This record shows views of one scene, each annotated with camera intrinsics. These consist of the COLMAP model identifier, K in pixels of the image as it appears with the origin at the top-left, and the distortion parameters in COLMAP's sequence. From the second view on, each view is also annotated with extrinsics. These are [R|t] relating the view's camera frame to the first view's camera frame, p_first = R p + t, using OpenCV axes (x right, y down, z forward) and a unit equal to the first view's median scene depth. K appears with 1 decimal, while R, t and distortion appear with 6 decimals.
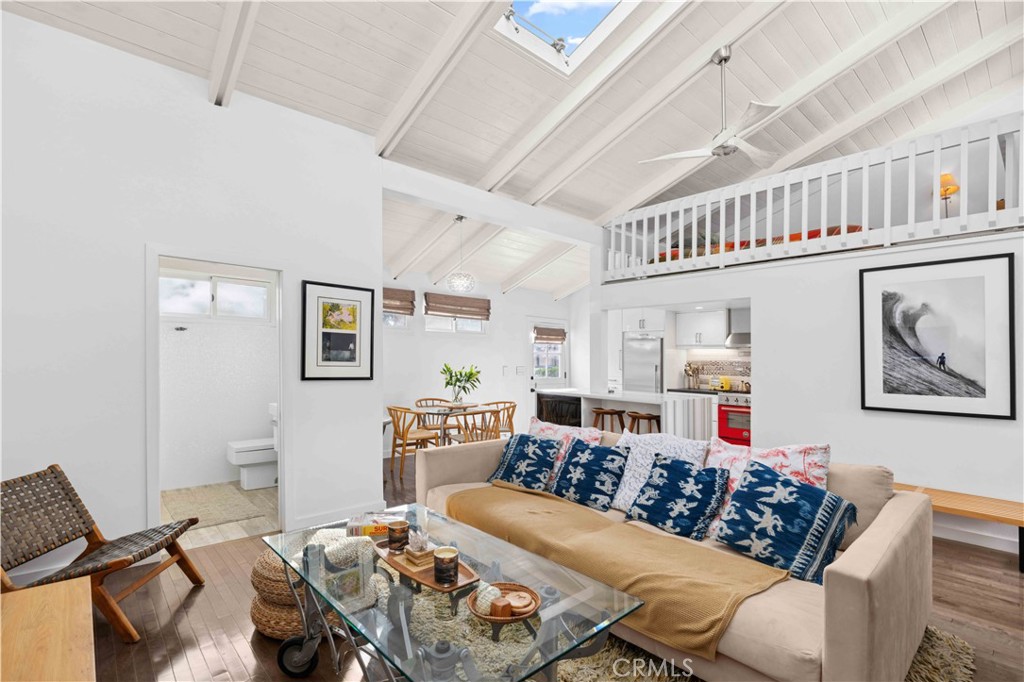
lens RADIAL K [[472.8, 0, 508.3], [0, 472.8, 361.1], [0, 0, 1]] dist [0.000810, -0.000747]
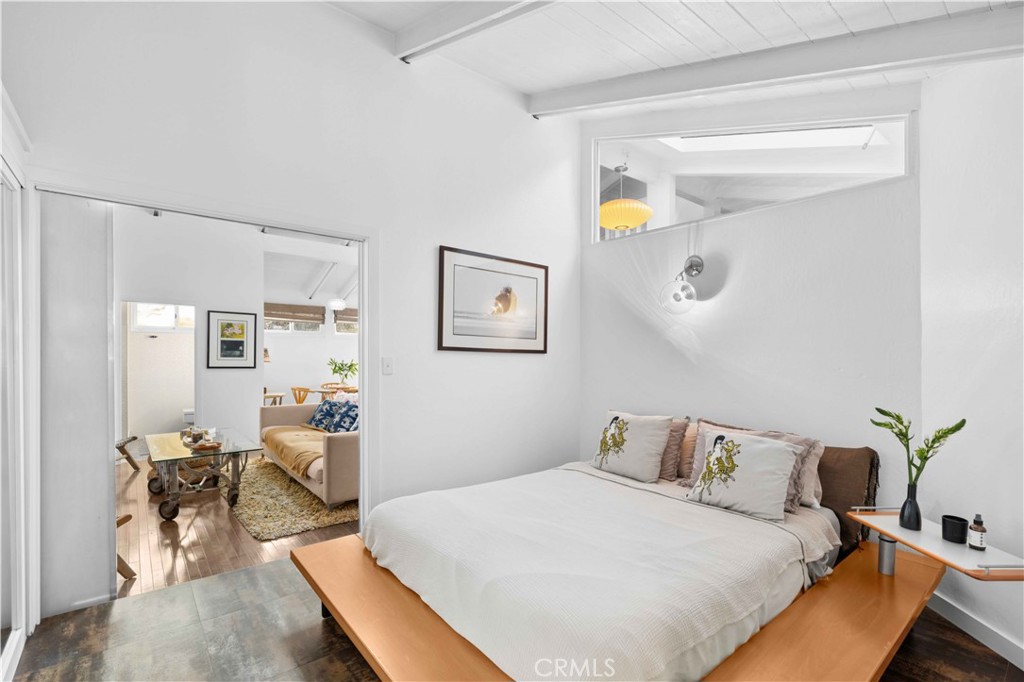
lens RADIAL K [[472.8, 0, 508.6], [0, 472.8, 358.4], [0, 0, 1]] dist [0.000810, -0.000747]
pose [[0.997853, -0.000754, -0.065496, 0.760078], [0.001253, 0.999970, 0.007587, -0.006594], [0.065488, -0.007653, 0.997824, -0.643982]]
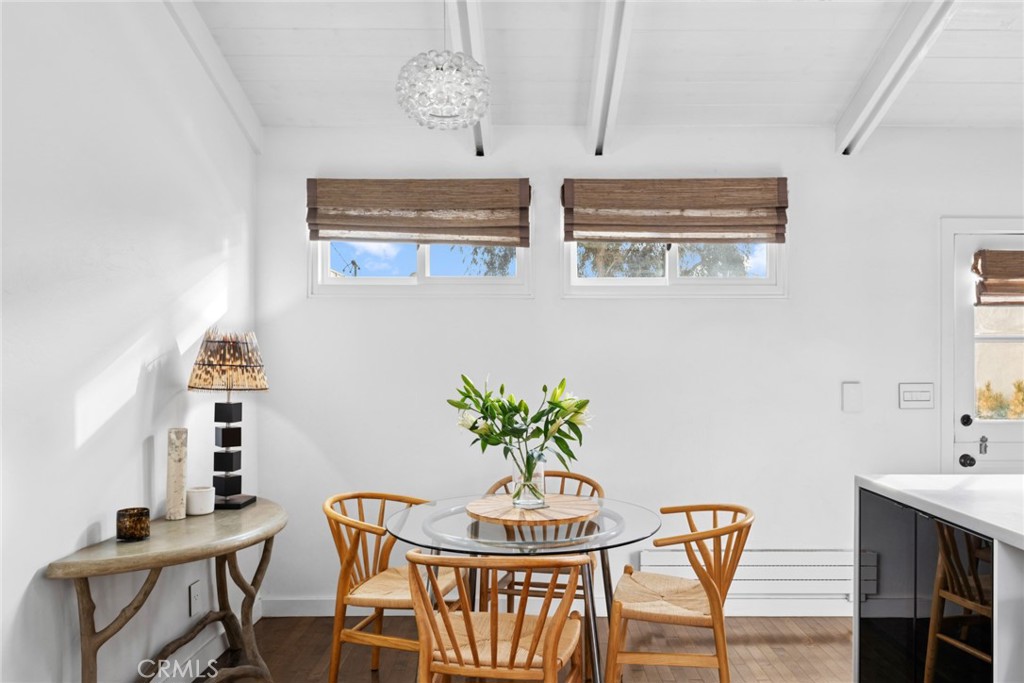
lens RADIAL K [[812.7, 0, 514.2], [0, 812.7, 345.0], [0, 0, 1]] dist [-0.007785, -0.002720]
pose [[0.732252, -0.012108, -0.680926, 0.402410], [0.003650, 0.999897, -0.013855, -0.013002], [0.681024, 0.007660, 0.732221, 0.894141]]
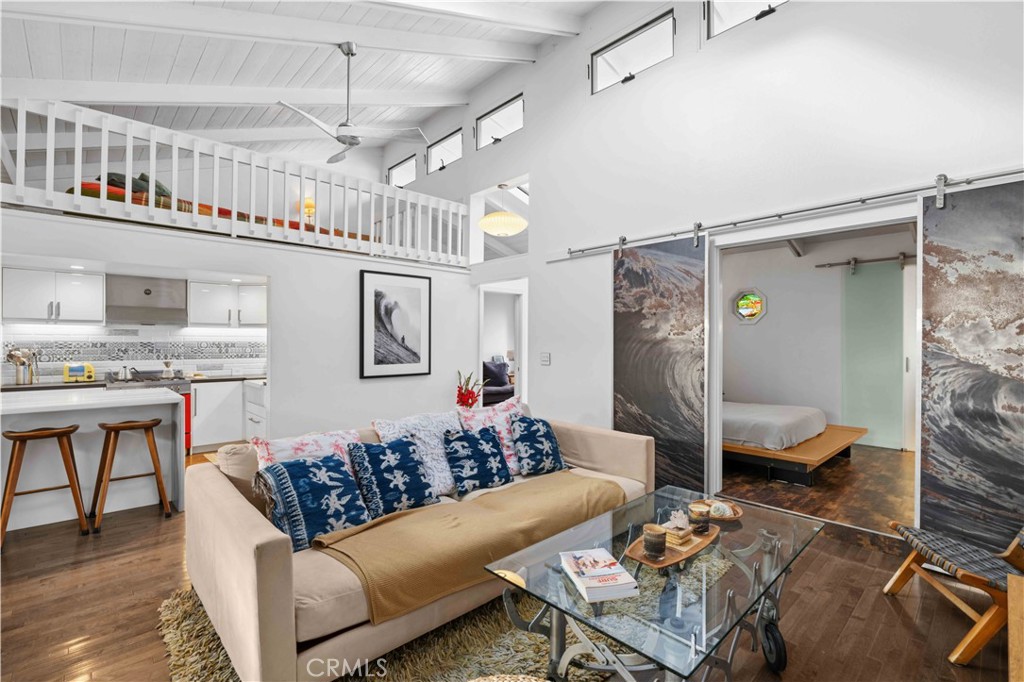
lens RADIAL K [[472.8, 0, 510.4], [0, 472.8, 338.5], [0, 0, 1]] dist [0.000810, -0.000747]
pose [[-0.022477, -0.008377, 0.999712, -0.581180], [0.004281, 0.999955, 0.008476, -0.017789], [-0.999738, 0.004471, -0.022440, 0.664720]]
